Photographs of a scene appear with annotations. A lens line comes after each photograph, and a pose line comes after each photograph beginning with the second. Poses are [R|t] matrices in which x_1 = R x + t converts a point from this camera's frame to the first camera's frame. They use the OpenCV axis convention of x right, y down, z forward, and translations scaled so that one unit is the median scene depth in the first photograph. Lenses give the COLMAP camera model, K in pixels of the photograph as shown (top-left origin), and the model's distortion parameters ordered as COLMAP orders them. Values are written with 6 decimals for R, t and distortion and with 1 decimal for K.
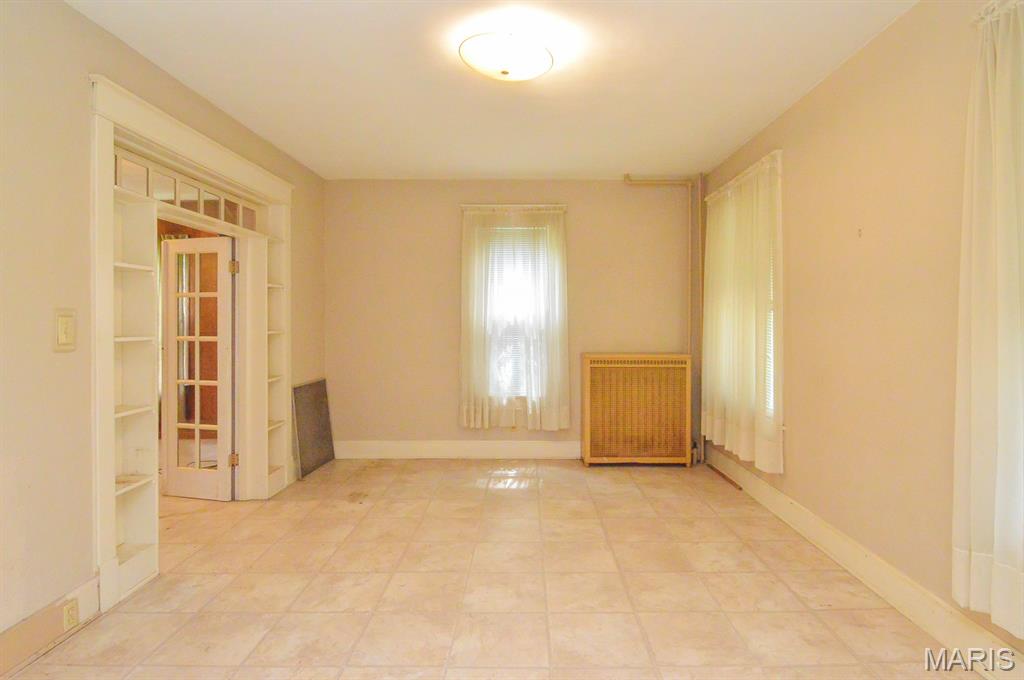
lens RADIAL K [[556.4, 0, 522.7], [0, 556.4, 310.4], [0, 0, 1]] dist [0.003834, -0.015138]
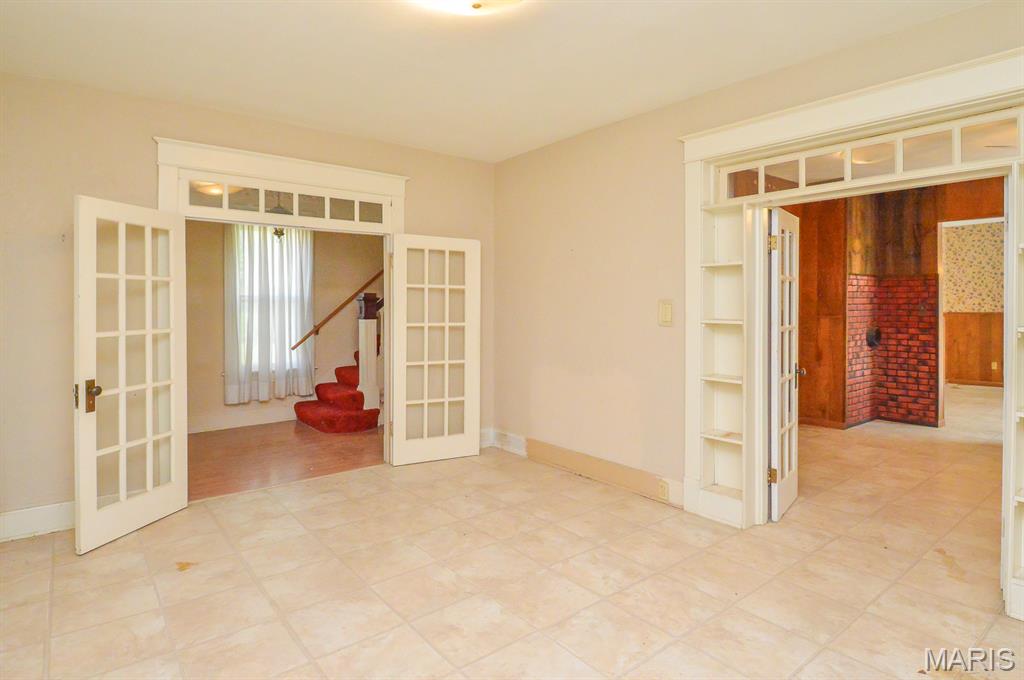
lens RADIAL K [[556.4, 0, 522.7], [0, 556.4, 310.4], [0, 0, 1]] dist [0.003834, -0.015138]
pose [[-0.769064, 0.013603, -0.639027, 0.304213], [0.014682, 0.999886, 0.003615, 0.009972], [0.639003, -0.006602, -0.769176, 1.157389]]
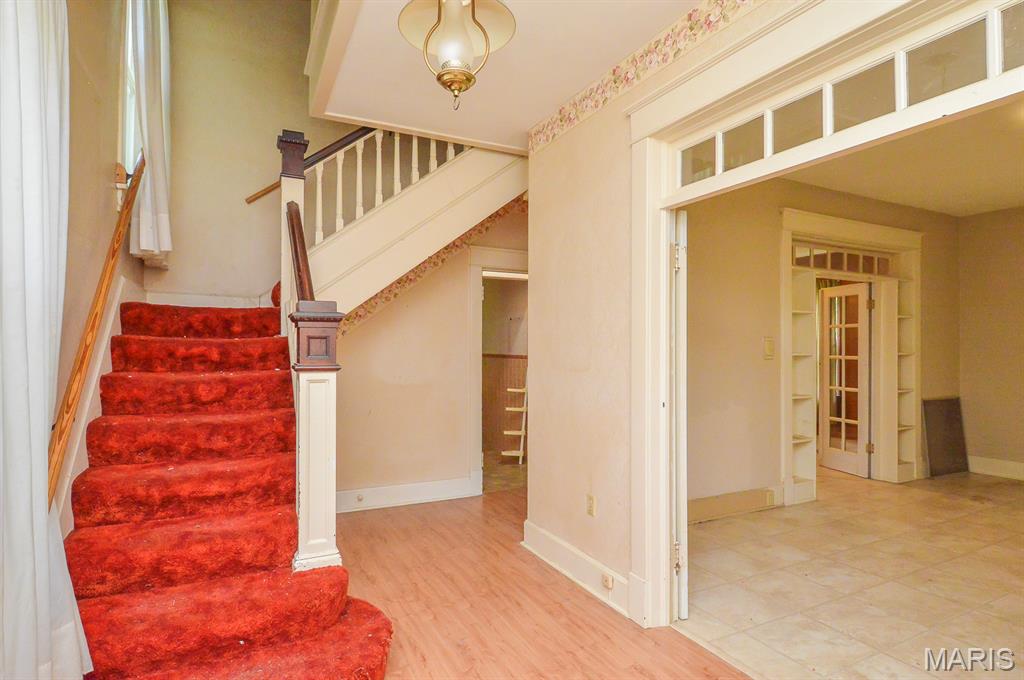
lens RADIAL K [[547.4, 0, 512.8], [0, 547.4, 348.3], [0, 0, 1]] dist [0.001196, -0.017205]
pose [[0.463350, 0.008557, -0.886134, 0.248582], [0.005841, 0.999902, 0.012710, 0.005544], [0.886156, -0.011065, 0.463255, -0.375933]]
